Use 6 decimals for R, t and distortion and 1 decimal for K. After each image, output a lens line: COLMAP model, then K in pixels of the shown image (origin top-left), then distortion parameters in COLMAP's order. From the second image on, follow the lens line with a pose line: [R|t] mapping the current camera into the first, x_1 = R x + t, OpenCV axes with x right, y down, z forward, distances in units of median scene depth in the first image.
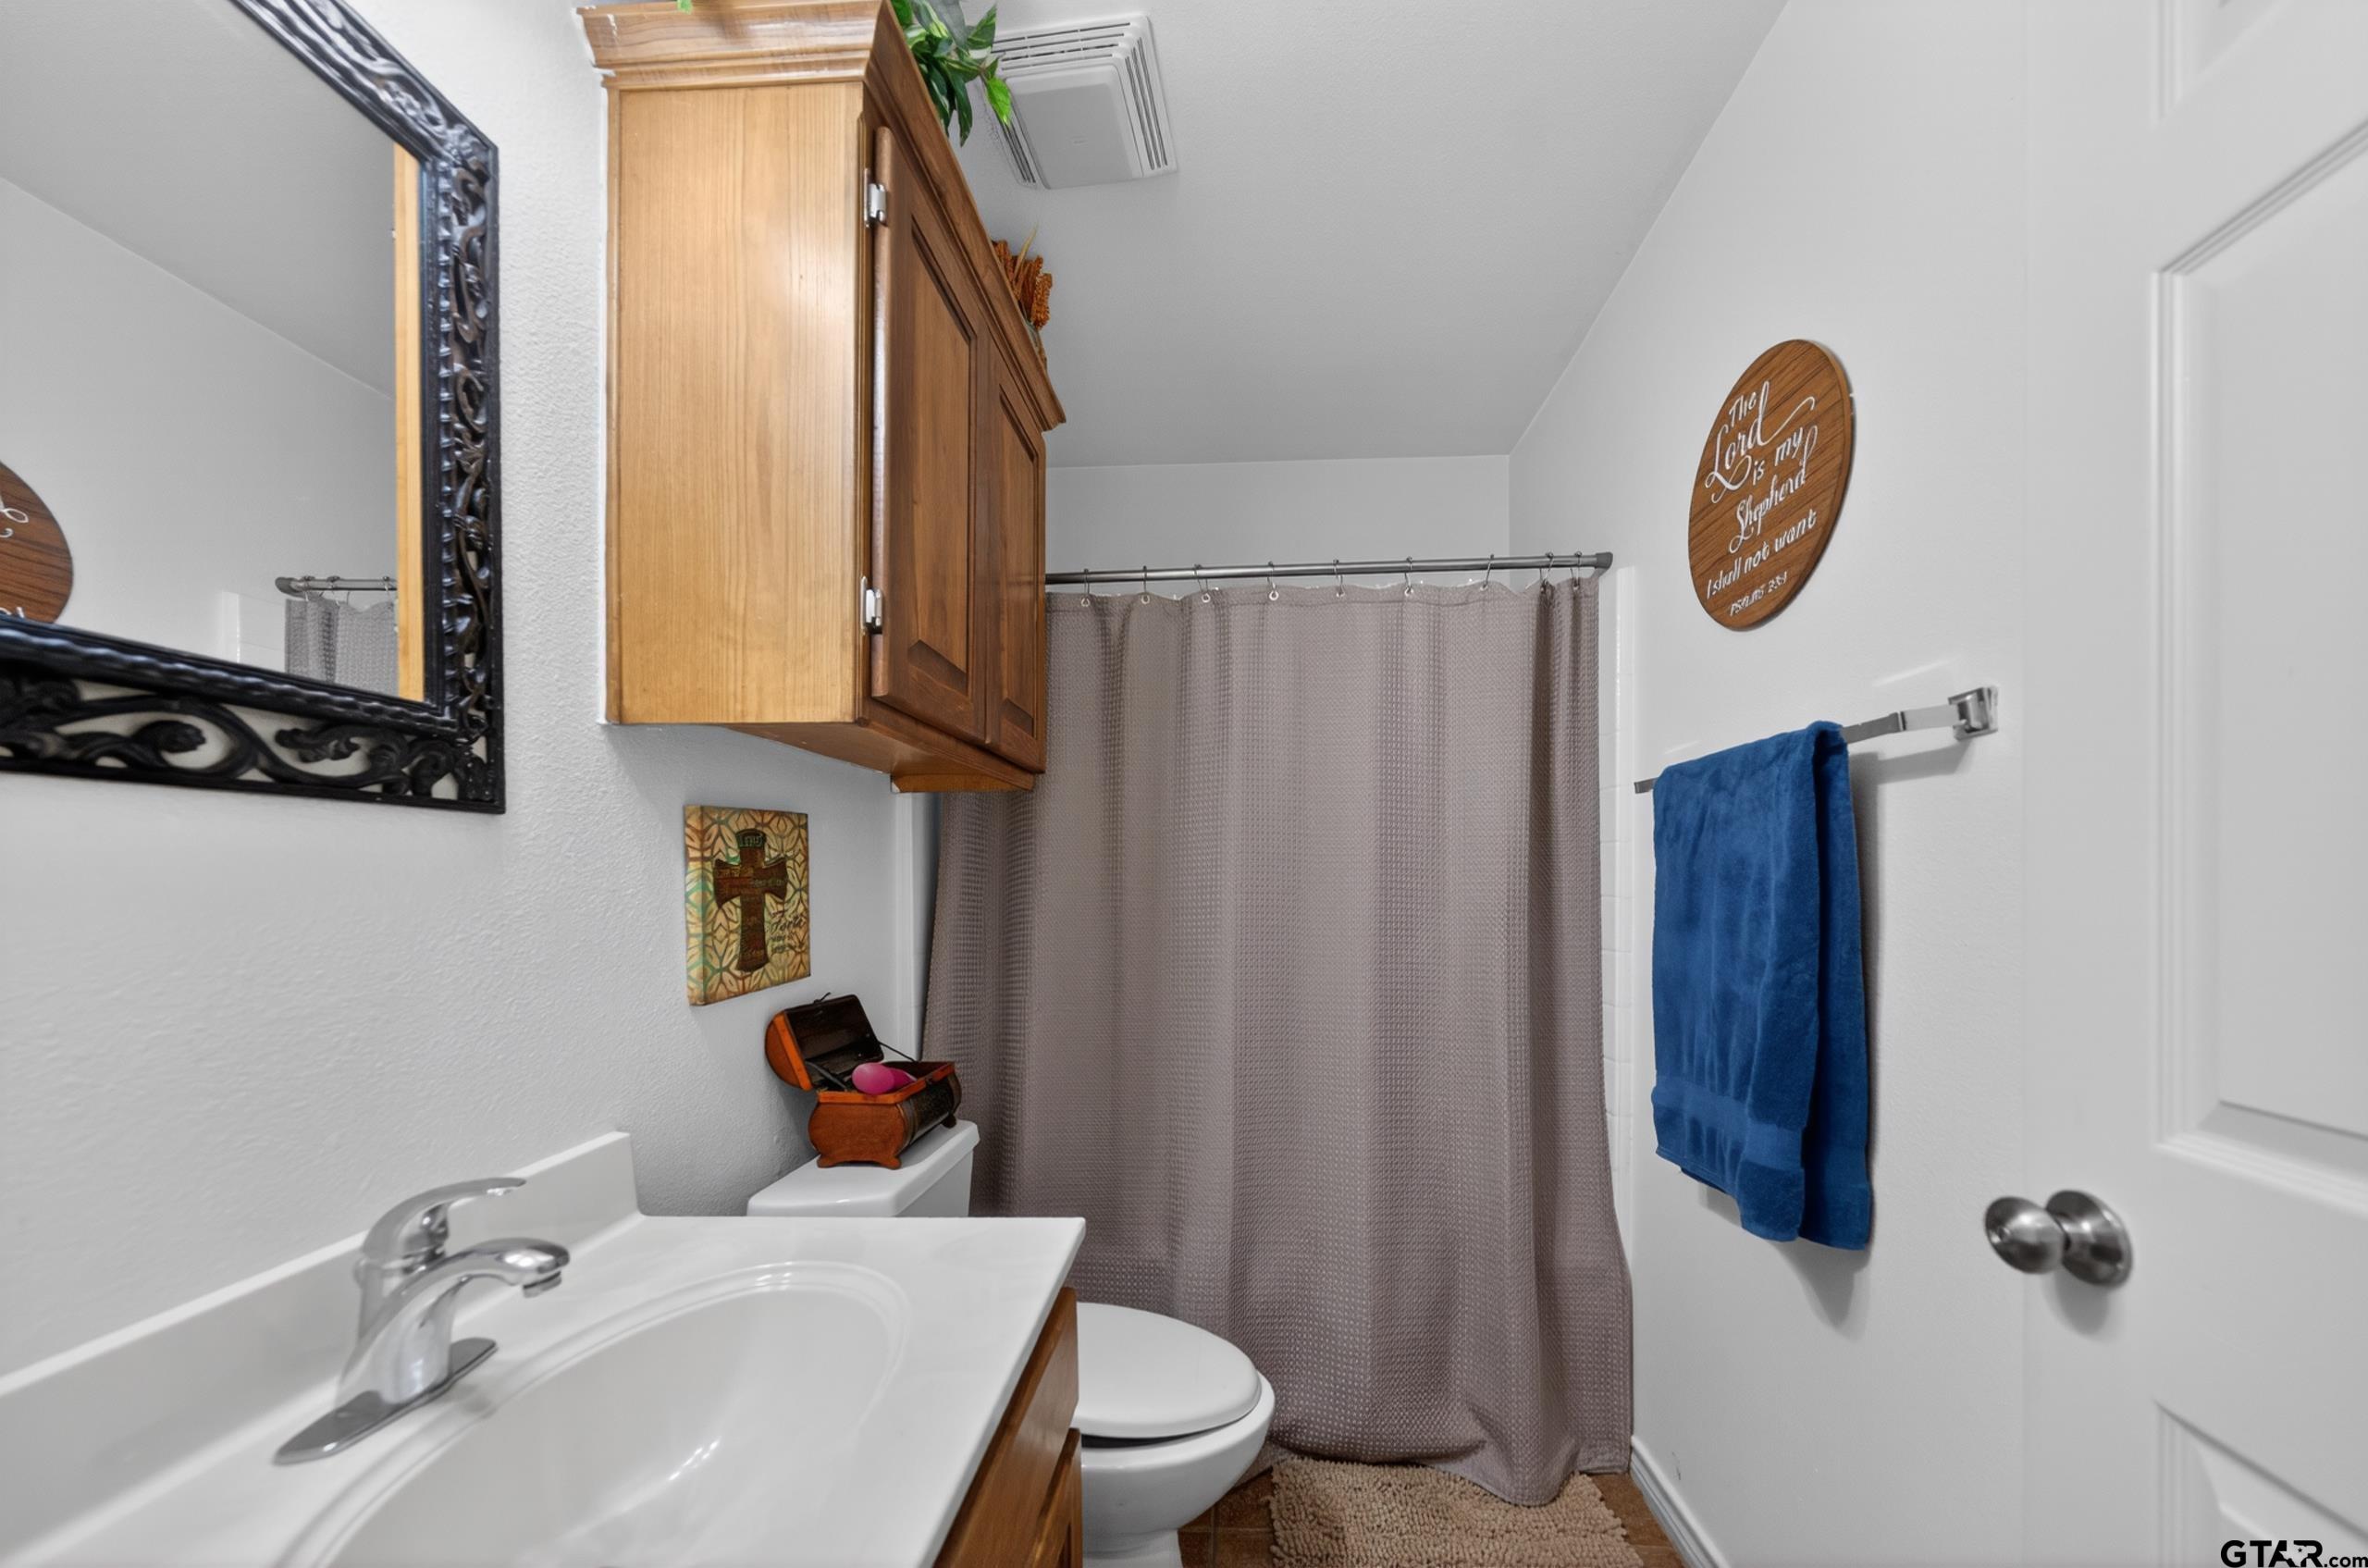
lens RADIAL K [[835.0, 0, 1188.6], [0, 835.0, 886.1], [0, 0, 1]] dist [0.005456, 0.000209]
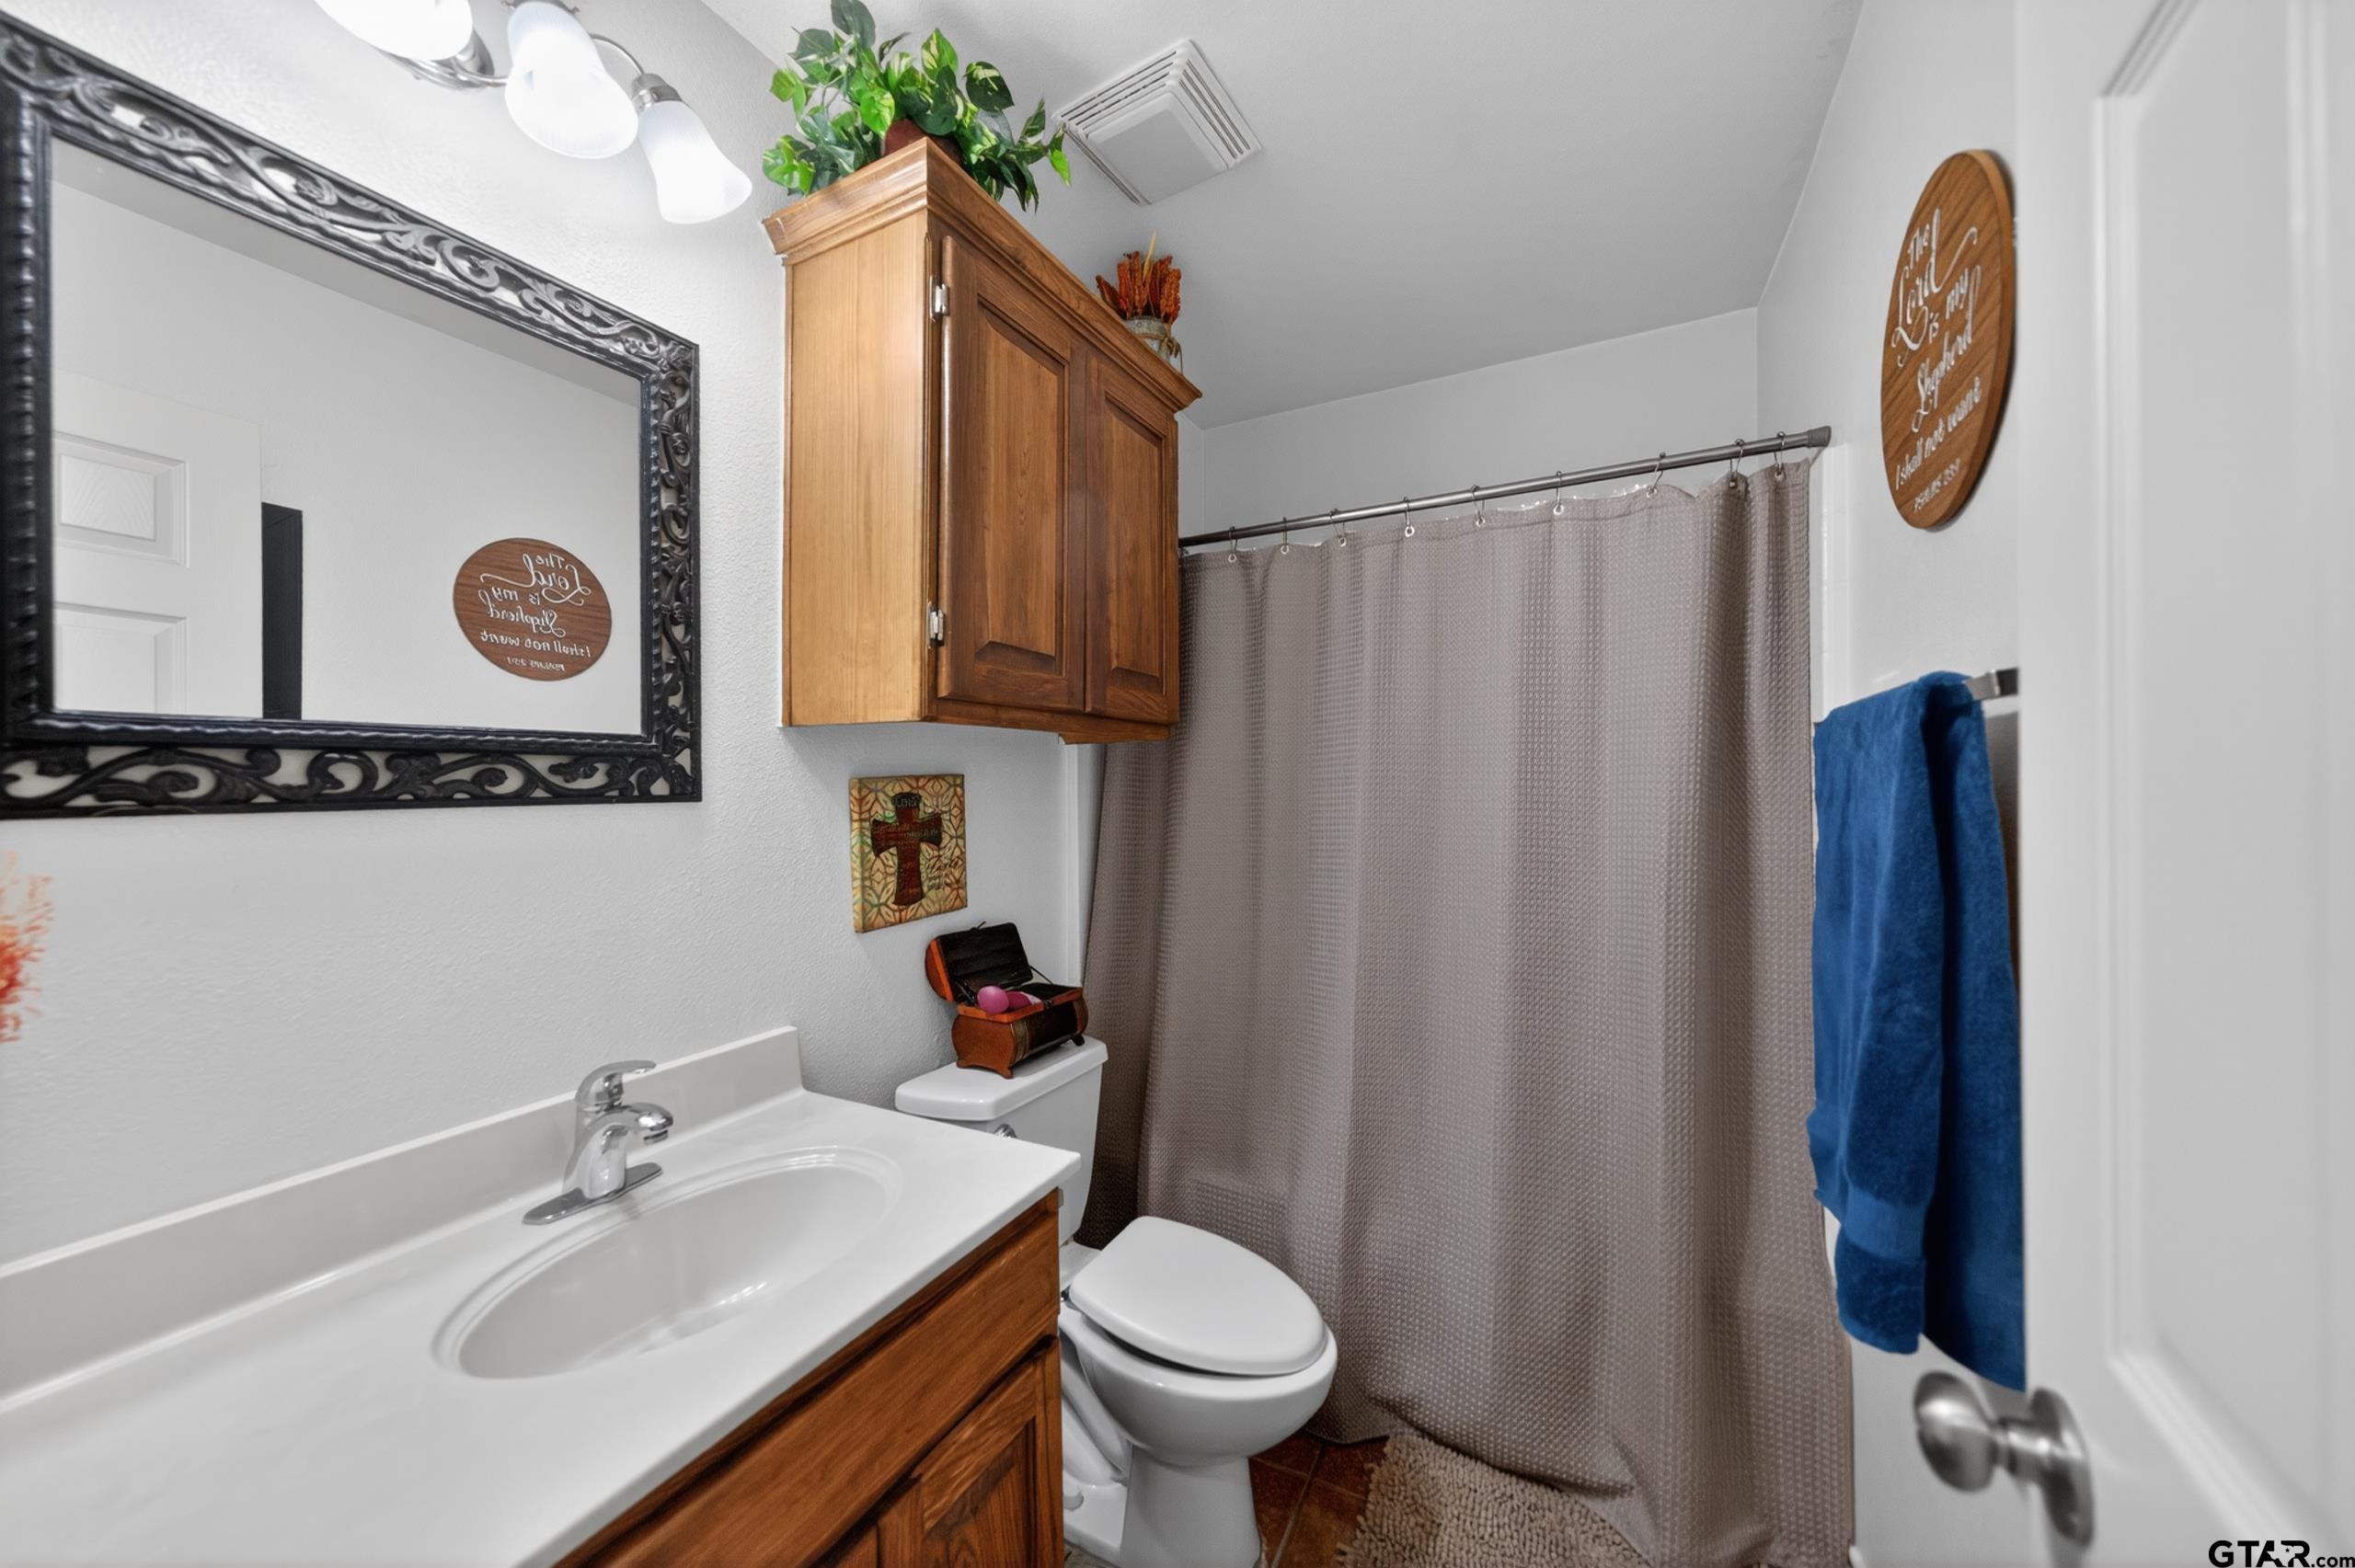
lens RADIAL K [[828.7, 0, 1175.1], [0, 828.7, 780.1], [0, 0, 1]] dist [0.000201, 0.000040]
pose [[0.908334, -0.003321, -0.418233, 0.402939], [0.001326, 0.999986, -0.005062, -0.087939], [0.418244, 0.004044, 0.908326, 0.033383]]
